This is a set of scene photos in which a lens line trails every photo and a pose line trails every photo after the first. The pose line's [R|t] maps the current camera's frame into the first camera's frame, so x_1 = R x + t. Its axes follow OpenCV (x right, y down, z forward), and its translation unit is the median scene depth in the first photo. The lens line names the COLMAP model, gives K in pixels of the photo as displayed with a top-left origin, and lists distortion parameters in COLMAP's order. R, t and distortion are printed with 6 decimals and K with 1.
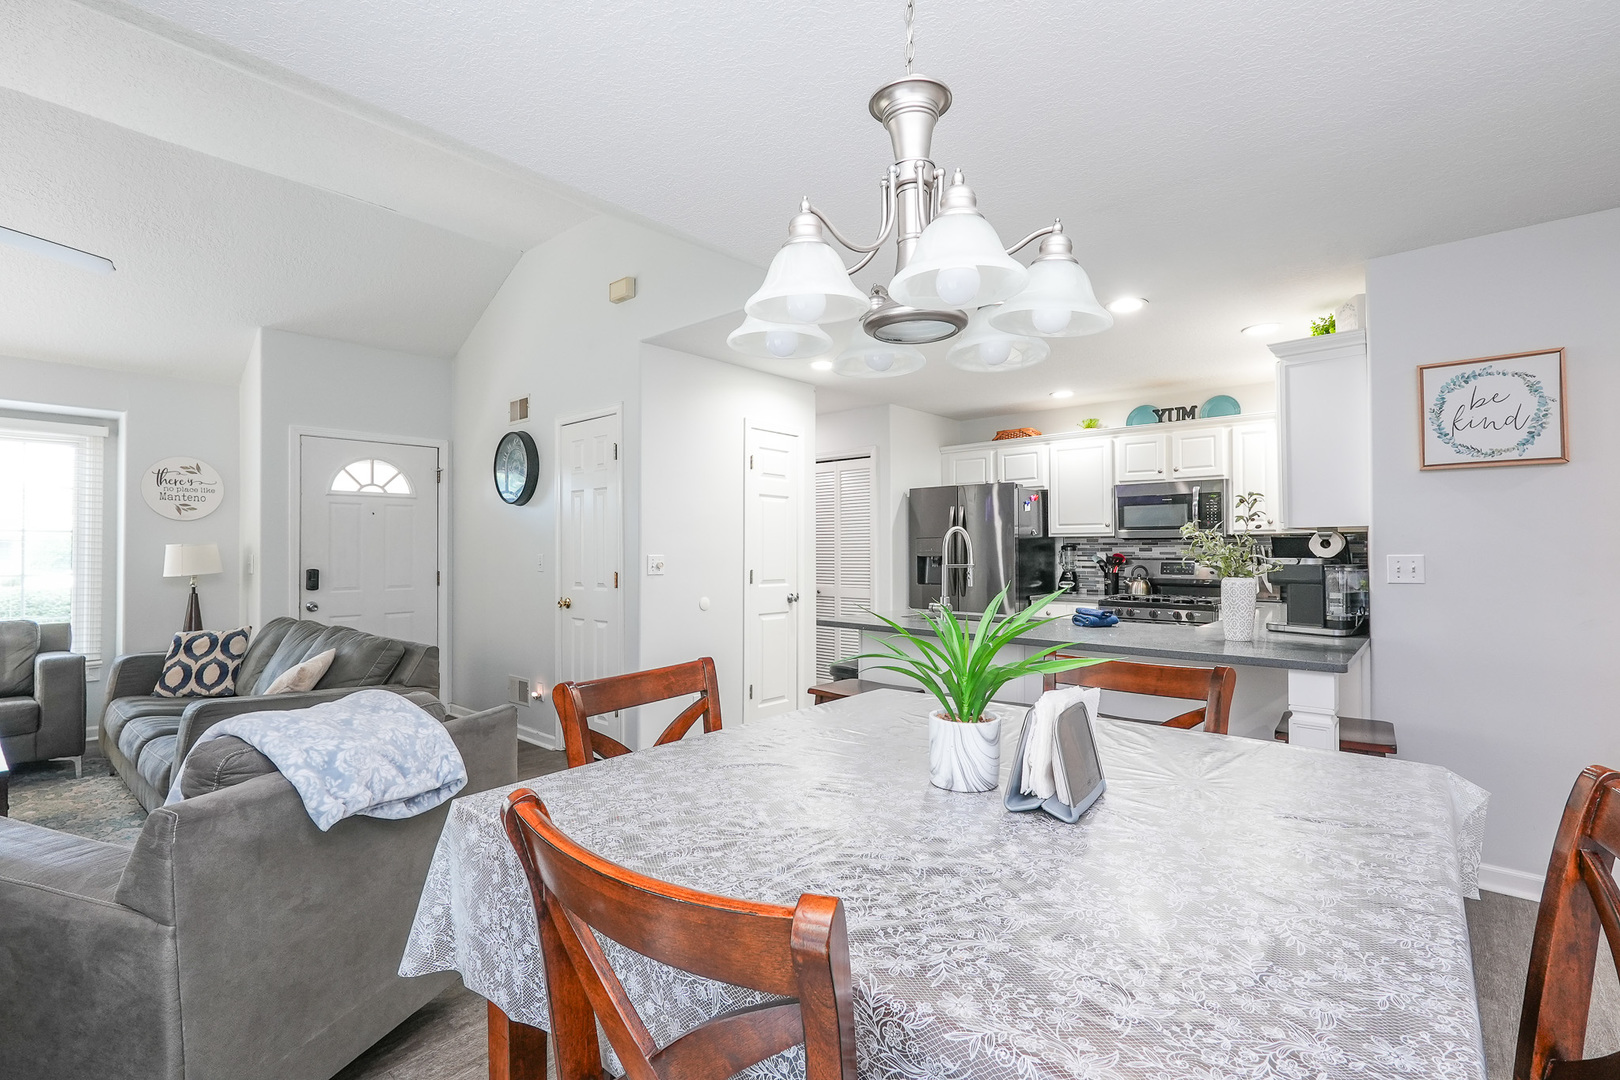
lens RADIAL K [[739.2, 0, 801.5], [0, 739.2, 540.2], [0, 0, 1]] dist [-0.009220, 0.002231]
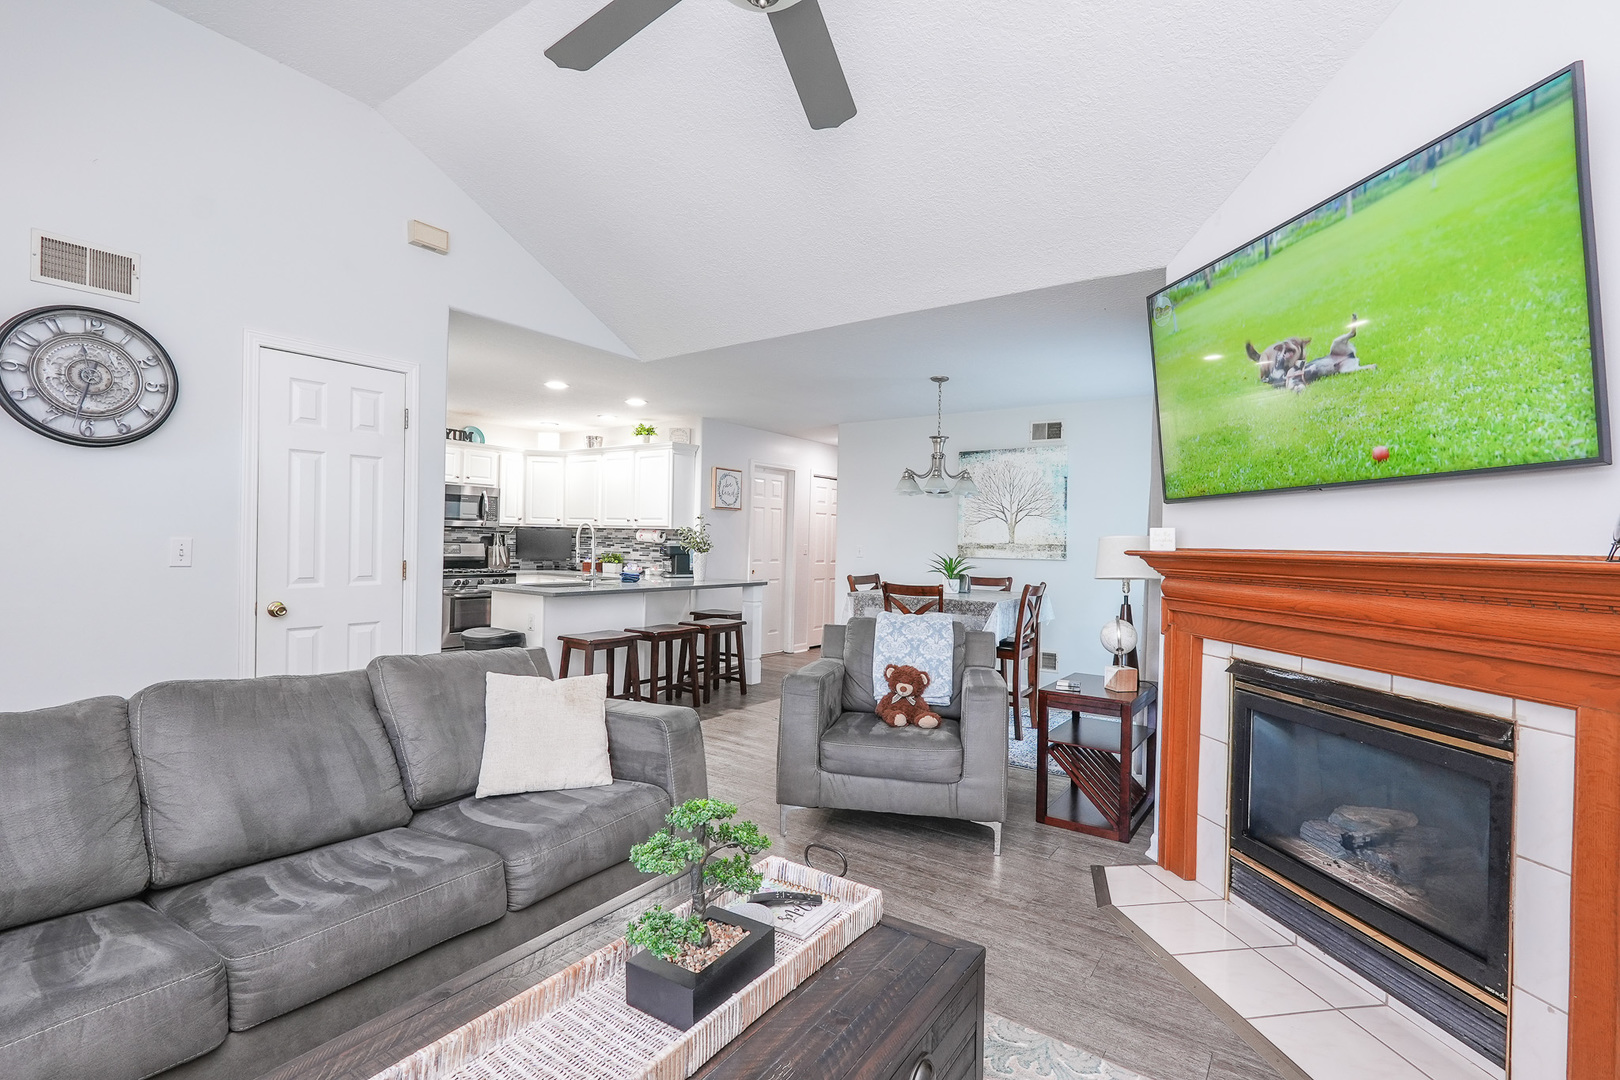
lens RADIAL K [[739.2, 0, 811.9], [0, 739.2, 542.1], [0, 0, 1]] dist [-0.009220, 0.002231]
pose [[-0.112340, -0.002927, 0.993665, -0.988994], [-0.032495, 0.999472, -0.000730, 0.005941], [-0.993138, -0.032371, -0.112376, 0.544922]]
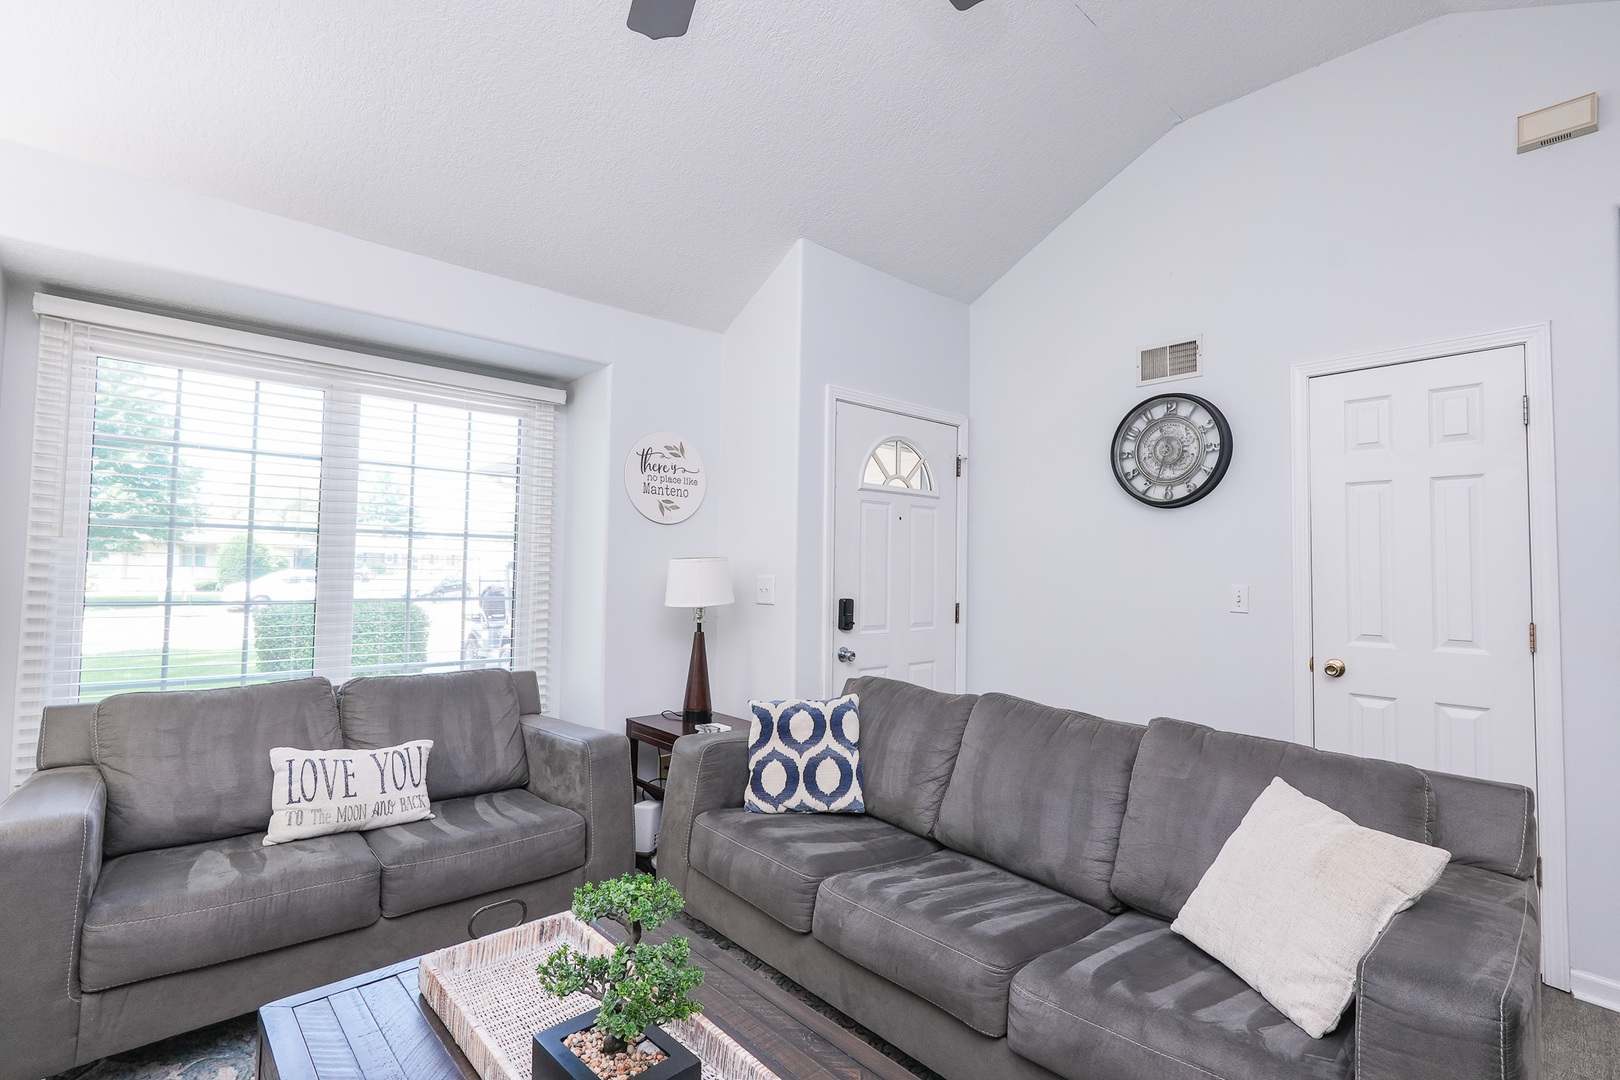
lens RADIAL K [[739.2, 0, 812.3], [0, 739.2, 543.7], [0, 0, 1]] dist [-0.009220, 0.002231]
pose [[0.993078, 0.016299, -0.116325, -0.628714], [-0.018969, 0.999581, -0.021881, 0.004377], [0.115919, 0.023936, 0.992970, 0.329682]]
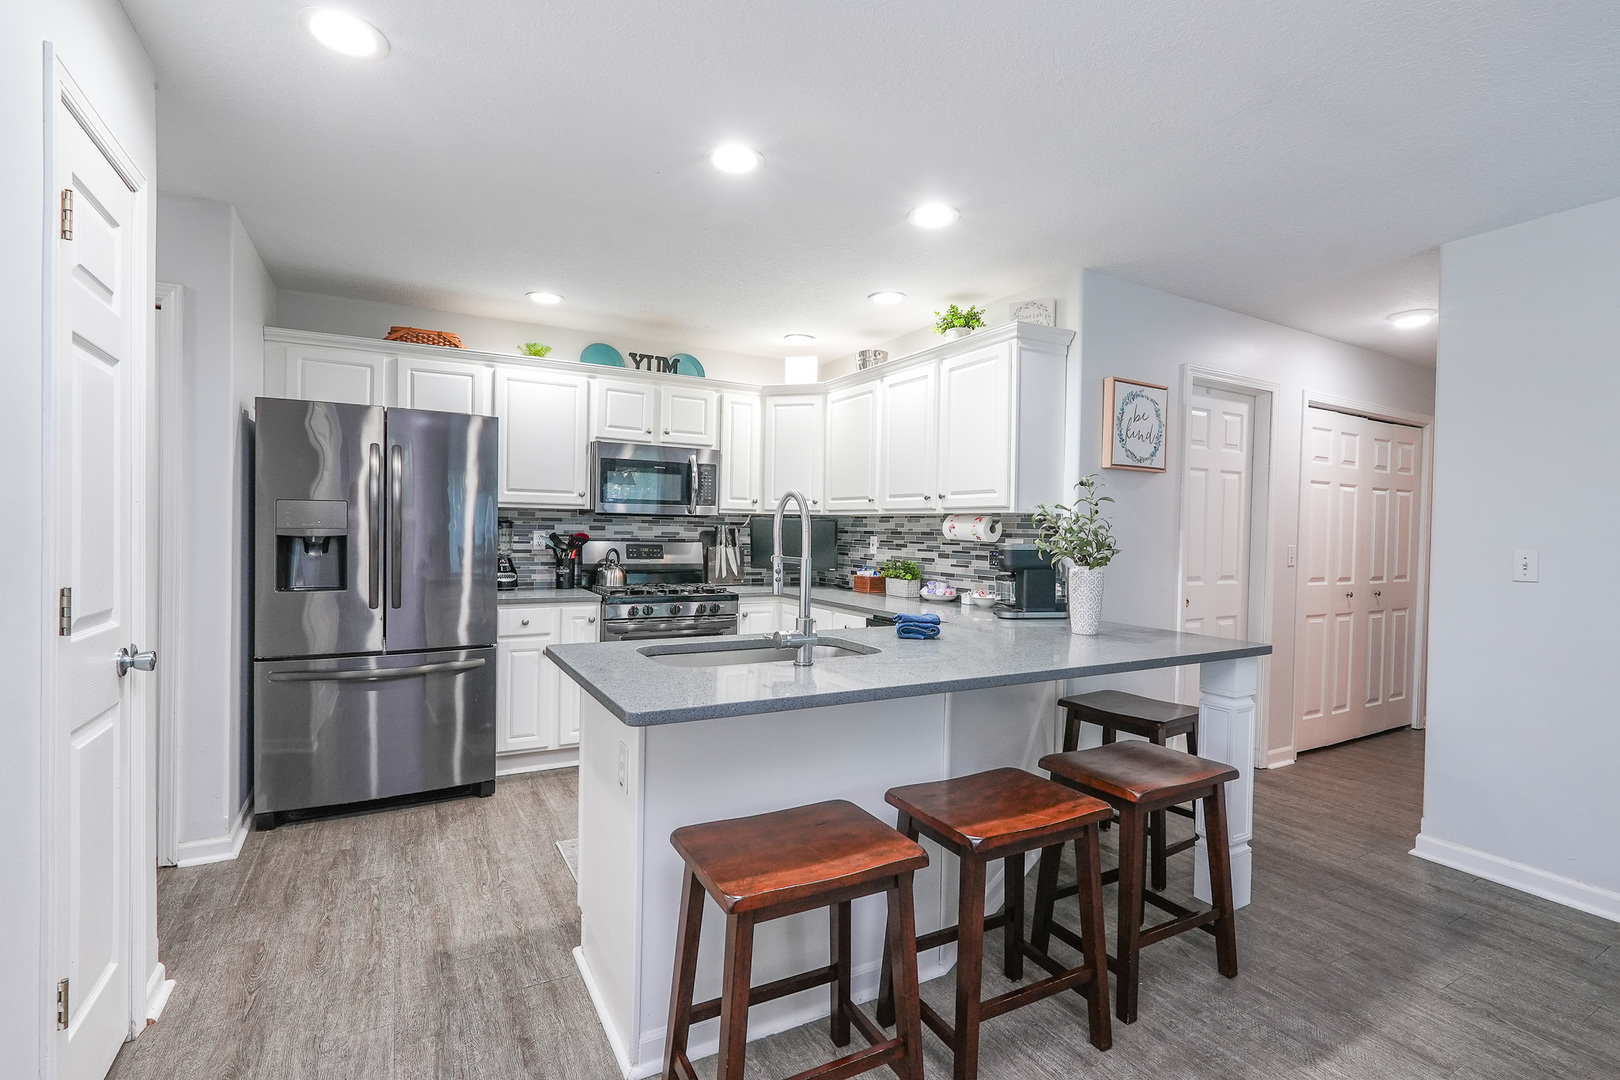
lens RADIAL K [[739.2, 0, 812.4], [0, 739.2, 540.7], [0, 0, 1]] dist [-0.009220, 0.002231]
pose [[0.322602, -0.005307, 0.946520, -0.234368], [-0.029328, 0.999448, 0.015600, 0.008421], [-0.946080, -0.032792, 0.322268, 0.611686]]
